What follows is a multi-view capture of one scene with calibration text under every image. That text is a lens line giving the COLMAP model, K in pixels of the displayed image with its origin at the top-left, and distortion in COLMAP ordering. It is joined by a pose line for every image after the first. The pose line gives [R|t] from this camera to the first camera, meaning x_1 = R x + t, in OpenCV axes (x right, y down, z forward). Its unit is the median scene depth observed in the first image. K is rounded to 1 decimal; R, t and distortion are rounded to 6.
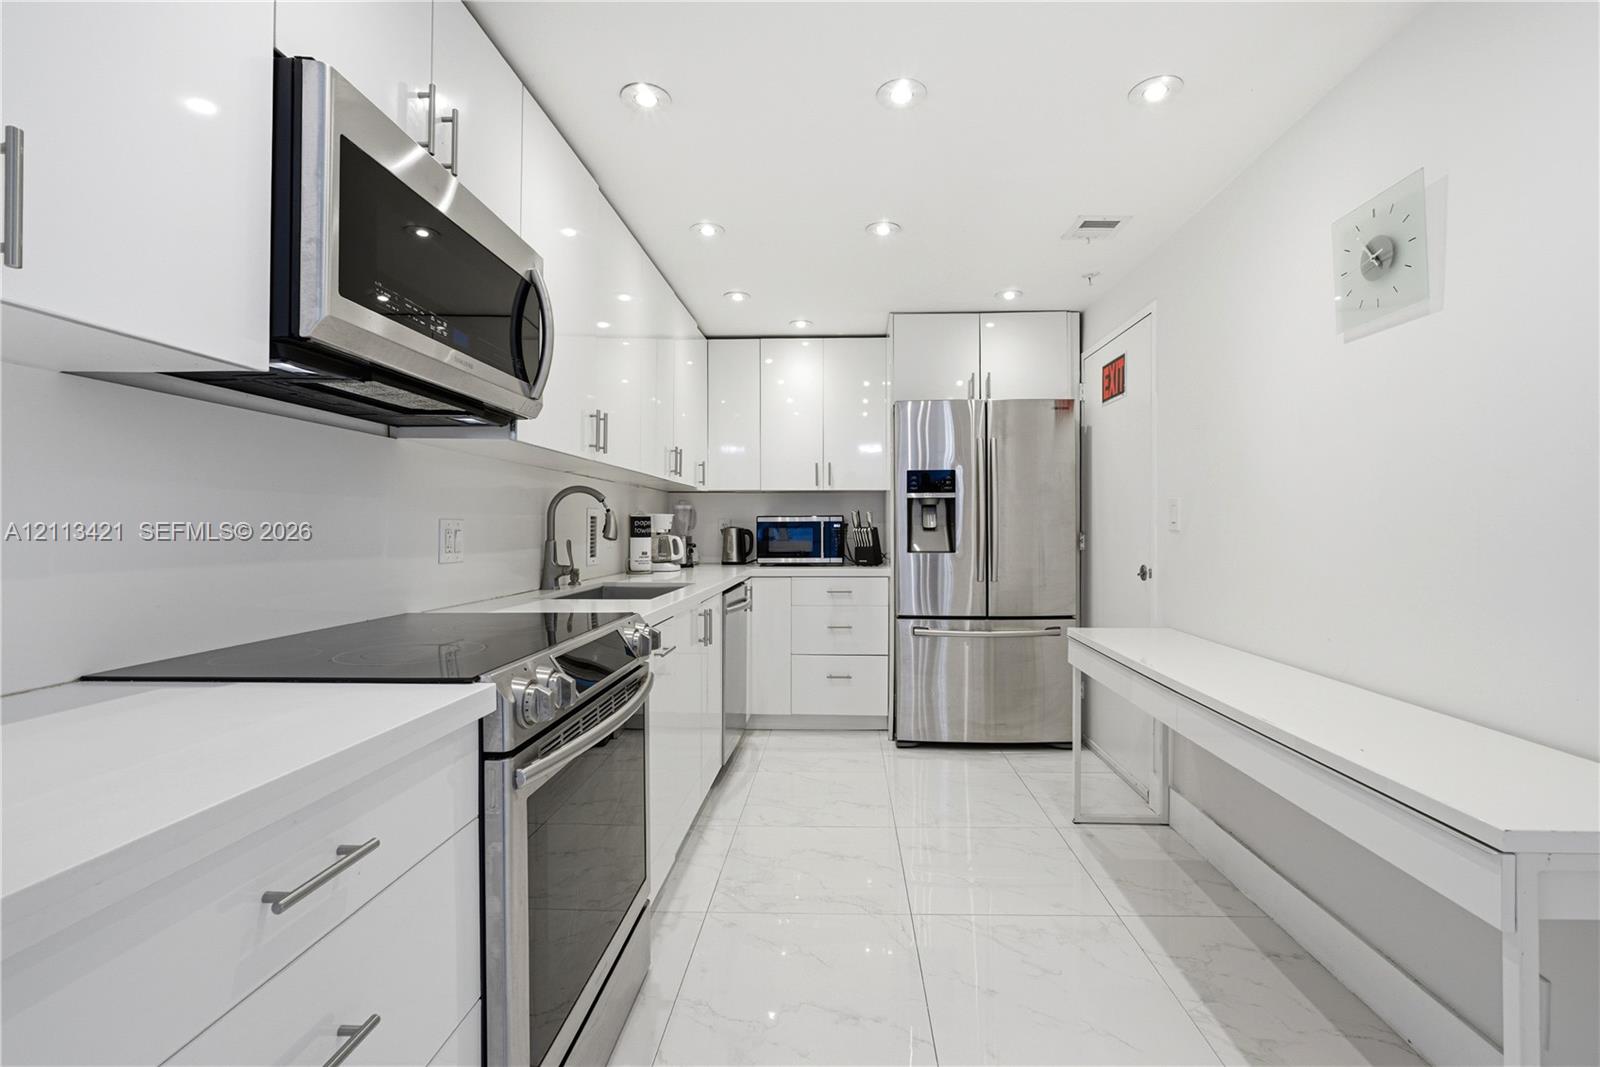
lens RADIAL K [[697.3, 0, 804.8], [0, 697.3, 525.3], [0, 0, 1]] dist [-0.002243, 0.000076]
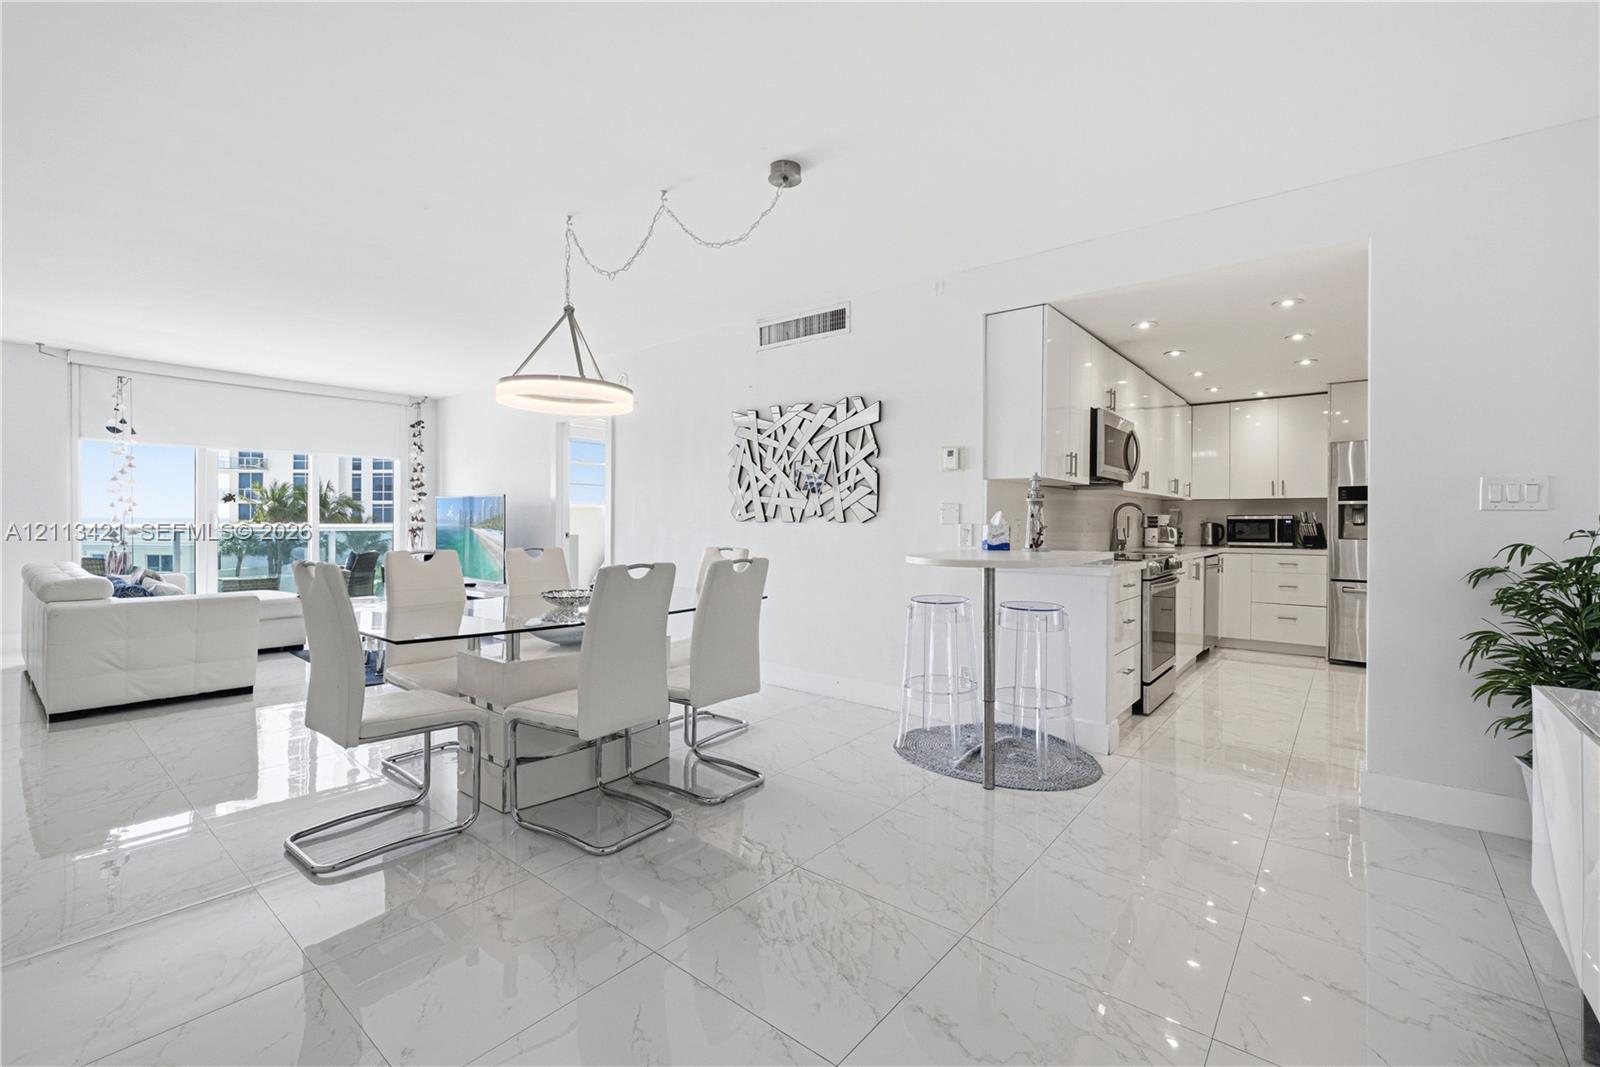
lens RADIAL K [[697.3, 0, 804.8], [0, 697.3, 525.3], [0, 0, 1]] dist [-0.002243, 0.000076]
pose [[0.814771, 0.004828, -0.579762, 0.076031], [-0.000838, 0.999974, 0.007149, -0.001747], [0.579782, -0.005339, 0.814754, -0.954851]]
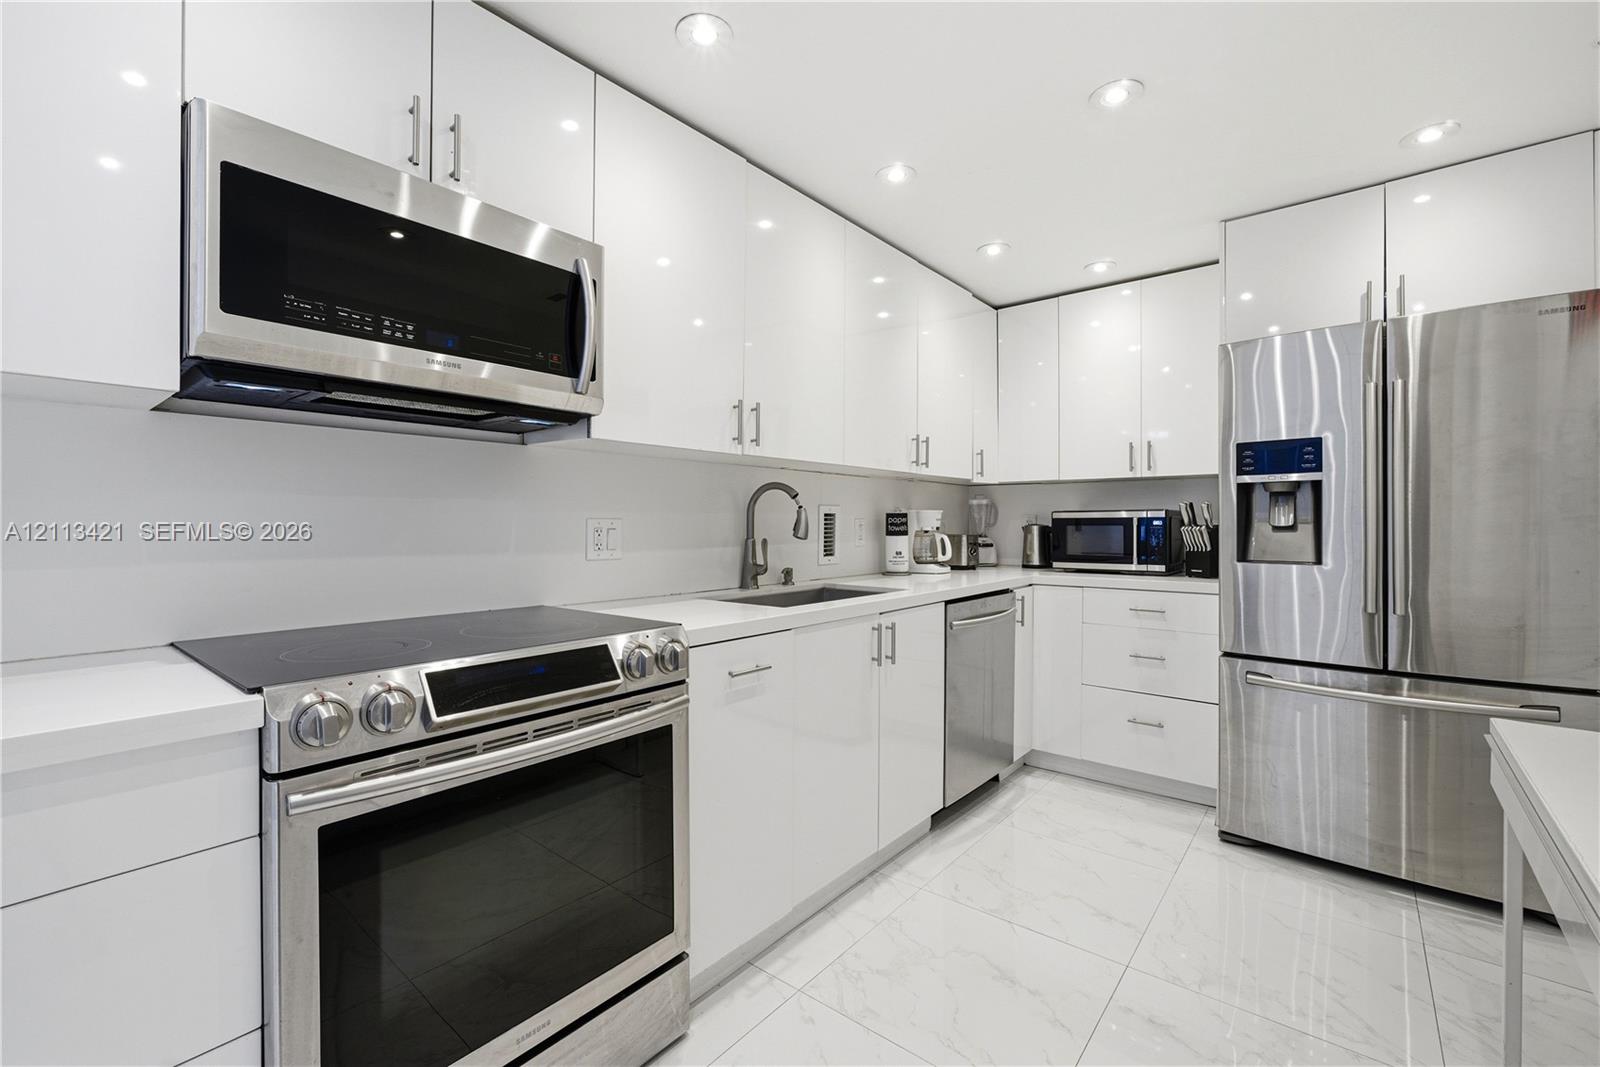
lens RADIAL K [[670.7, 0, 801.2], [0, 670.7, 523.7], [0, 0, 1]] dist [0.001280, 0.000401]
pose [[0.803592, 0.000657, -0.595180, 0.190443], [0.002054, 0.999990, 0.003878, -0.002277], [0.595177, -0.004338, 0.803583, 0.203936]]
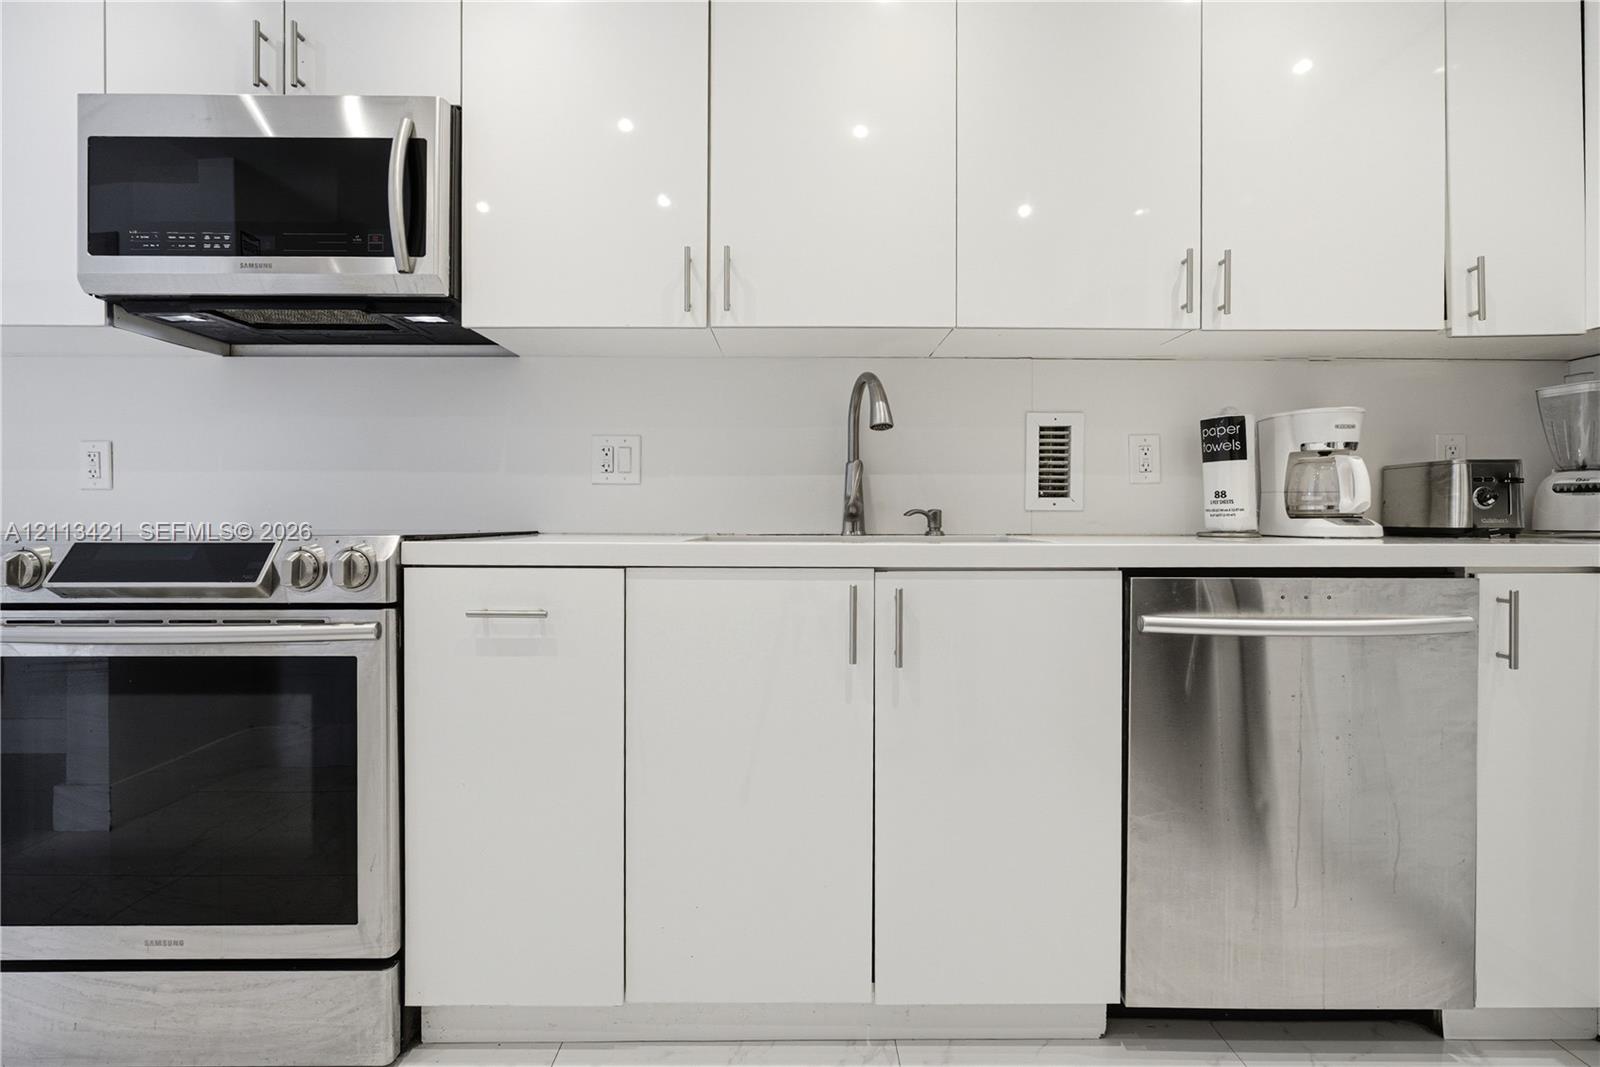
lens RADIAL K [[720.0, 0, 801.2], [0, 720.0, 512.6], [0, 0, 1]] dist [0.000668, 0.000946]
pose [[0.063670, -0.001502, -0.997970, 0.239524], [0.002539, 0.999996, -0.001344, 0.051814], [0.997968, -0.002448, 0.063674, 0.665238]]
